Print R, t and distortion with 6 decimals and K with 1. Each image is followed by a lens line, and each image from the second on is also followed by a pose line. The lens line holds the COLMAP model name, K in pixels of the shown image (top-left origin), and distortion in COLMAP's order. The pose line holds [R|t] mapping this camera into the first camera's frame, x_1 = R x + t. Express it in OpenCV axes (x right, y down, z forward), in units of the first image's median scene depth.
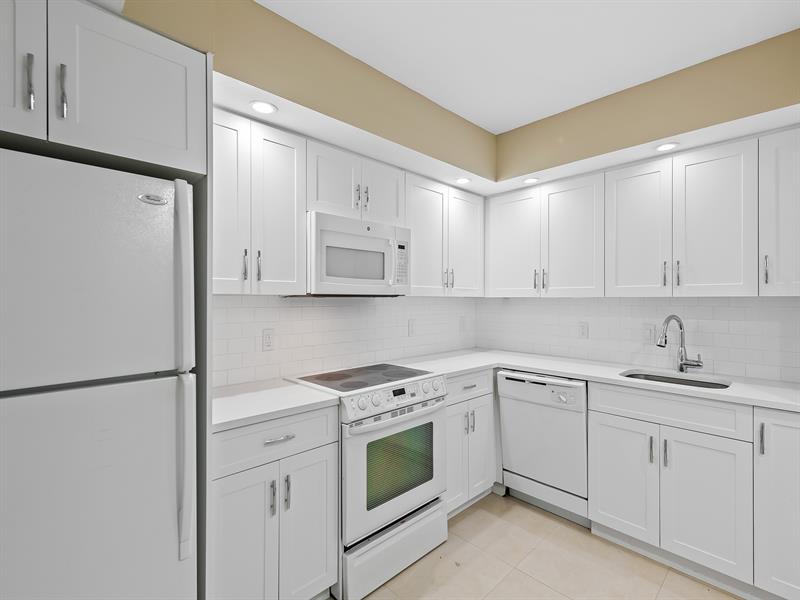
lens RADIAL K [[375.0, 0, 403.2], [0, 375.0, 299.4], [0, 0, 1]] dist [0.010671, -0.007452]
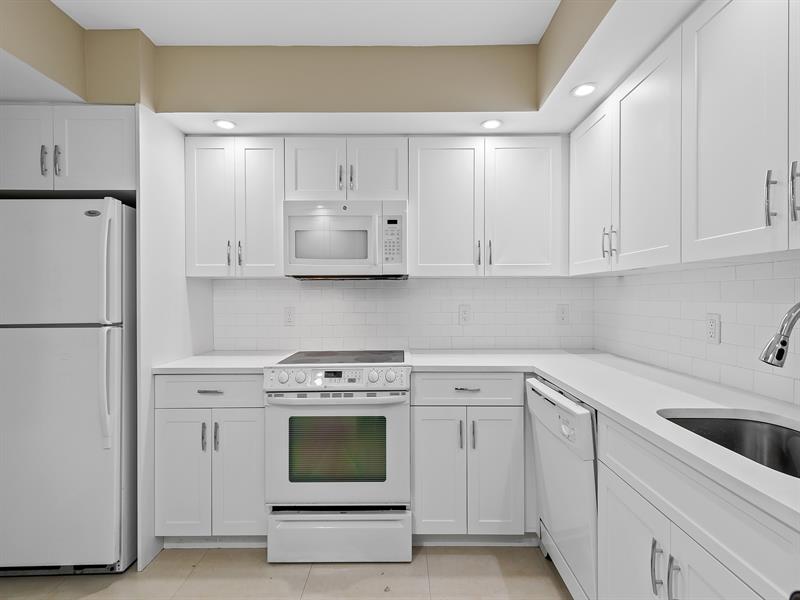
lens RADIAL K [[375.0, 0, 403.2], [0, 375.0, 299.4], [0, 0, 1]] dist [0.010671, -0.007452]
pose [[0.720296, 0.000364, -0.693667, 0.667807], [0.003988, 0.999981, 0.004667, 0.045678], [0.693655, -0.006128, 0.720281, 0.375322]]
